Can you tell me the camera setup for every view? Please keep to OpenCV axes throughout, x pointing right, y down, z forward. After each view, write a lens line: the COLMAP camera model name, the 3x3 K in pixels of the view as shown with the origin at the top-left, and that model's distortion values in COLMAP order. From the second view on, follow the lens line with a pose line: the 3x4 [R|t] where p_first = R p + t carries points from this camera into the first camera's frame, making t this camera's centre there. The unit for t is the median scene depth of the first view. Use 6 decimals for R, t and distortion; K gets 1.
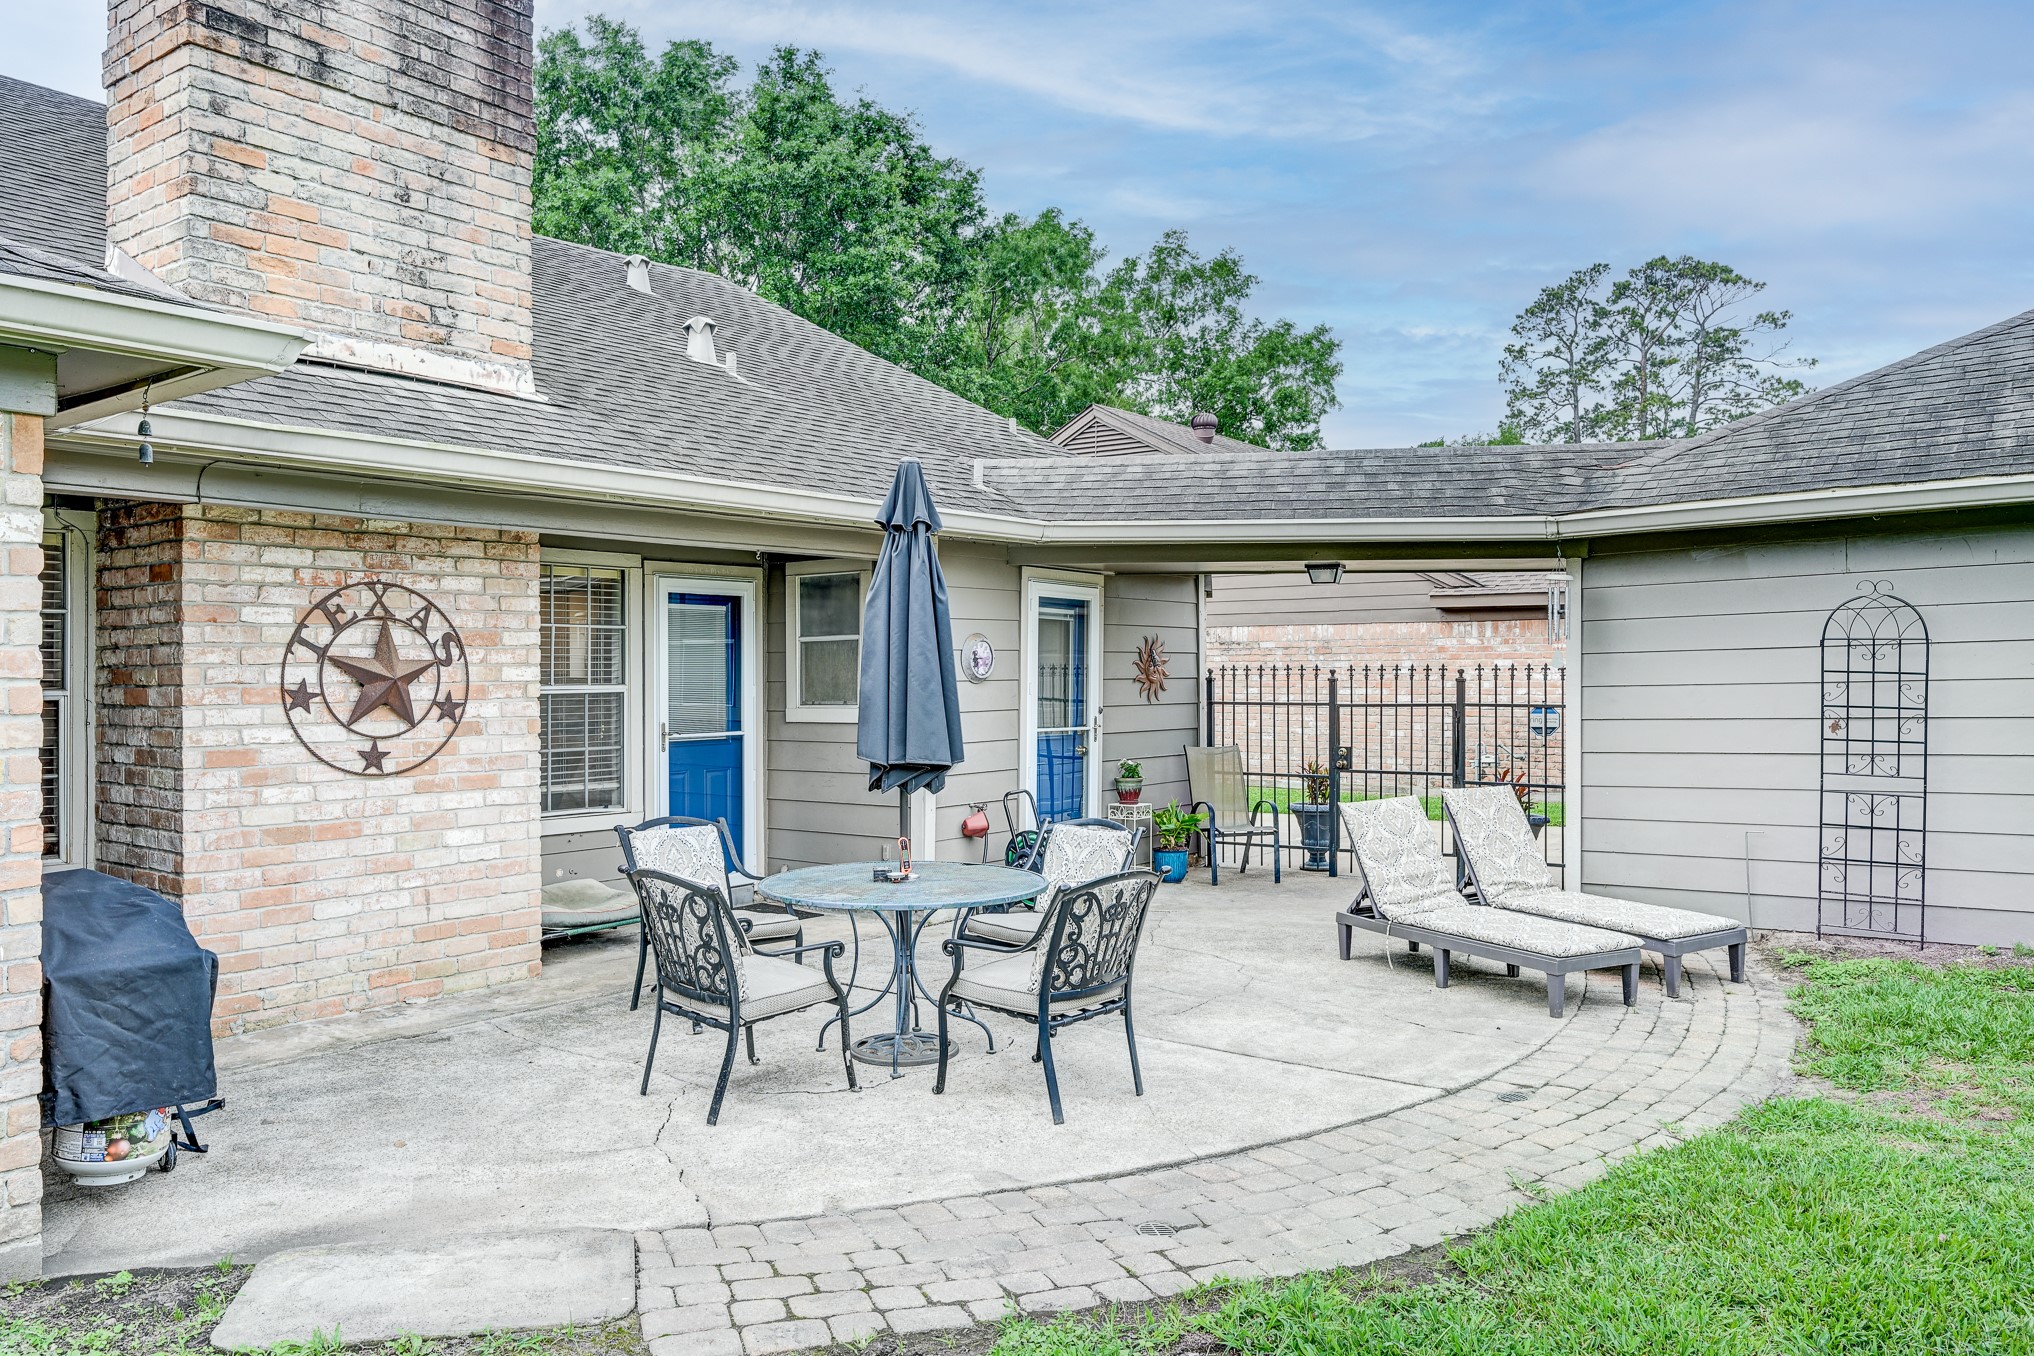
lens RADIAL K [[1490.0, 0, 1015.3], [0, 1490.0, 679.9], [0, 0, 1]] dist [0.000885, 0.000714]
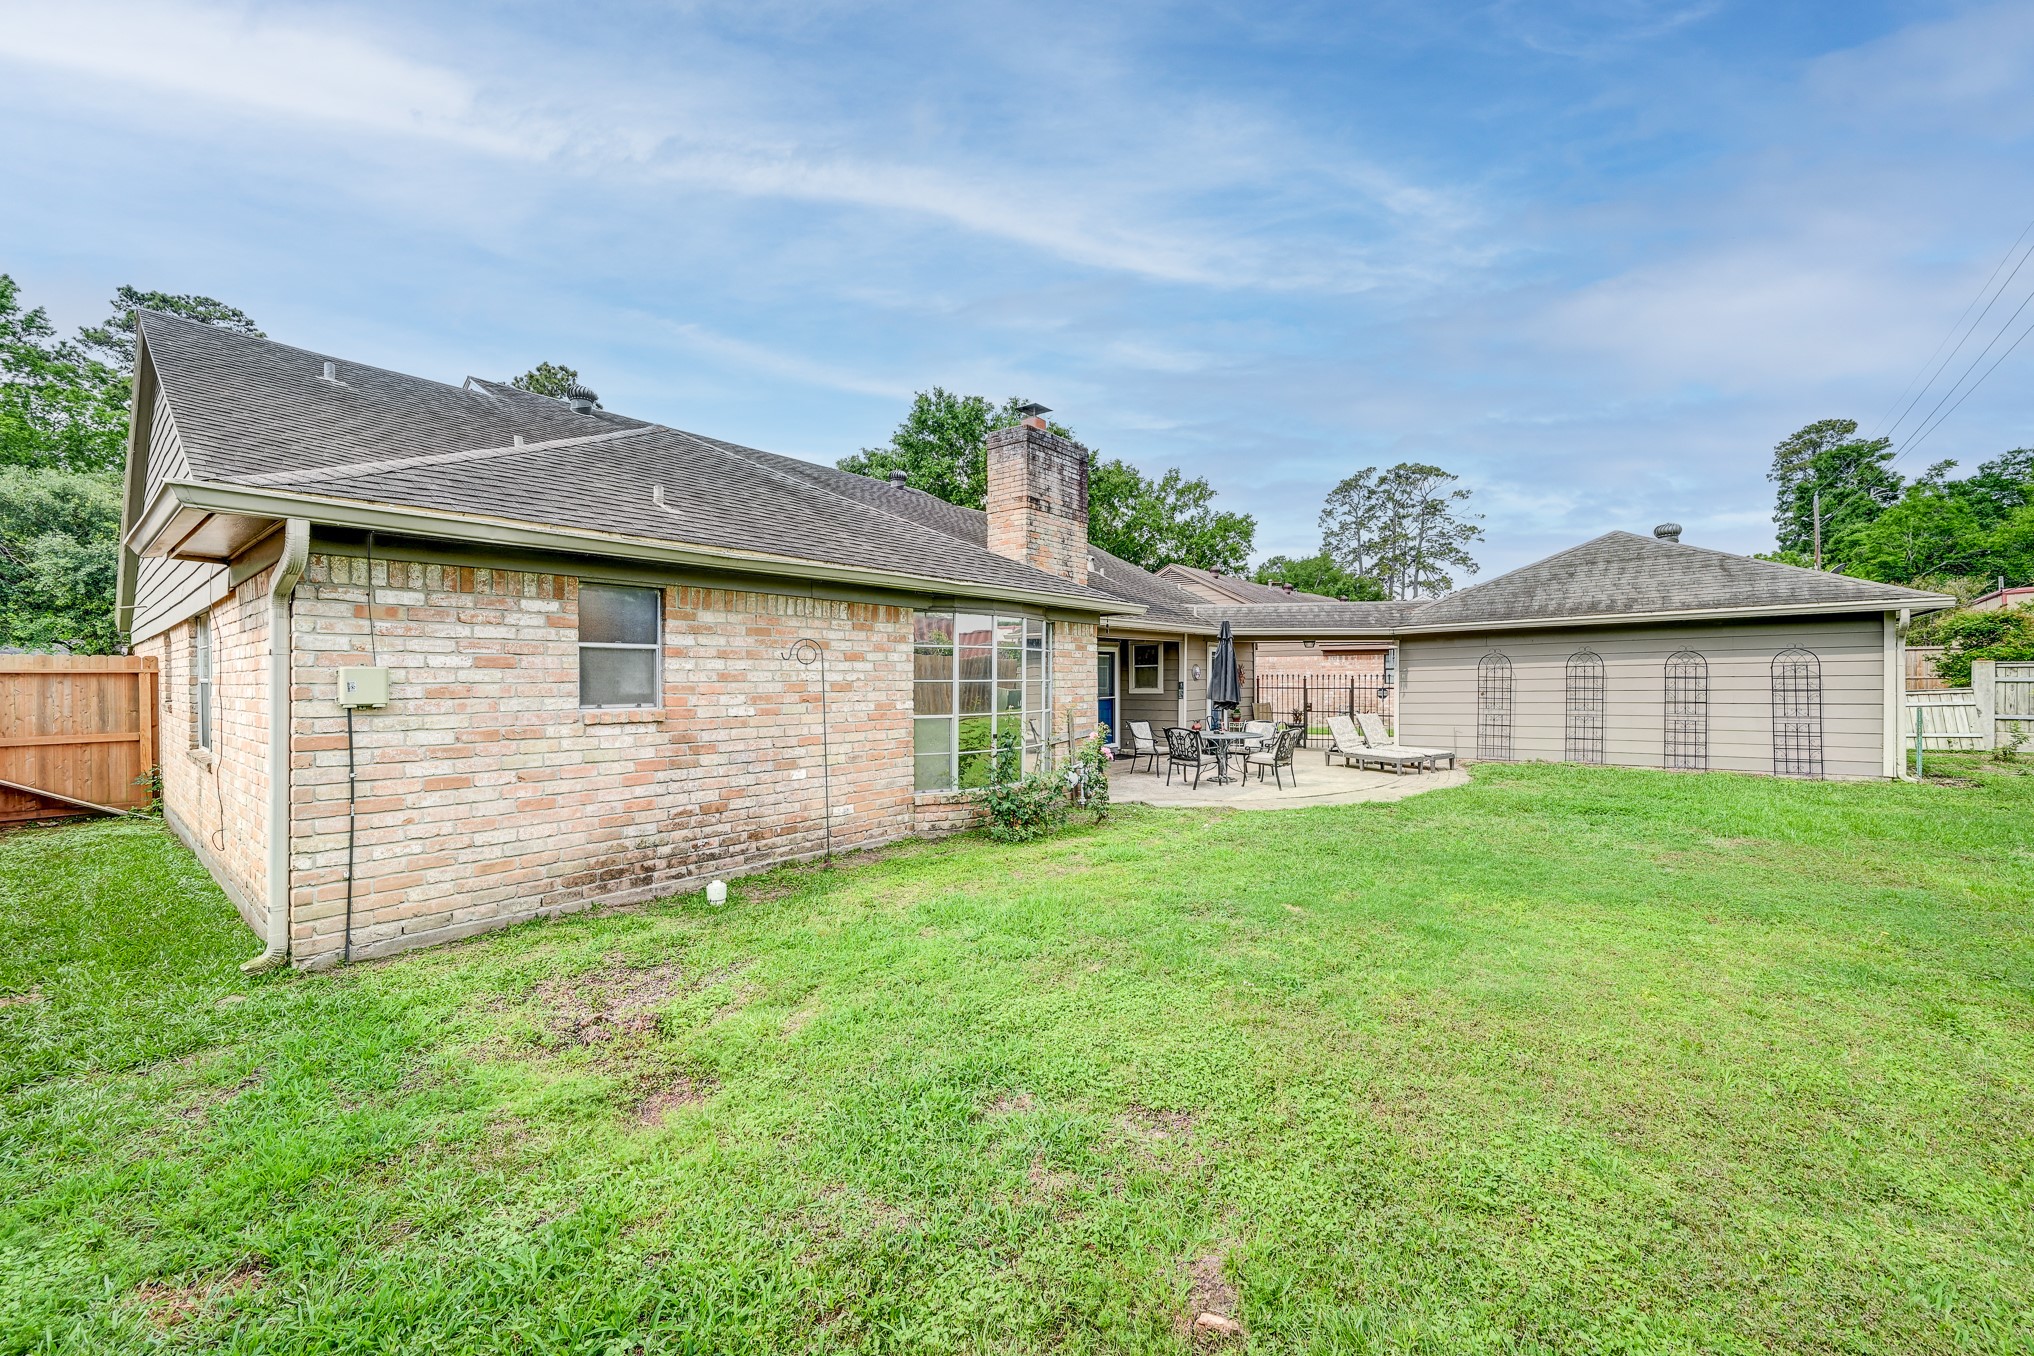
lens RADIAL K [[794.1, 0, 1022.2], [0, 794.1, 680.2], [0, 0, 1]] dist [0.010219, -0.000086]
pose [[0.999442, 0.001003, -0.033393, -0.079798], [-0.000967, 0.999999, 0.001091, 0.000040], [0.033394, -0.001058, 0.999442, -0.155829]]
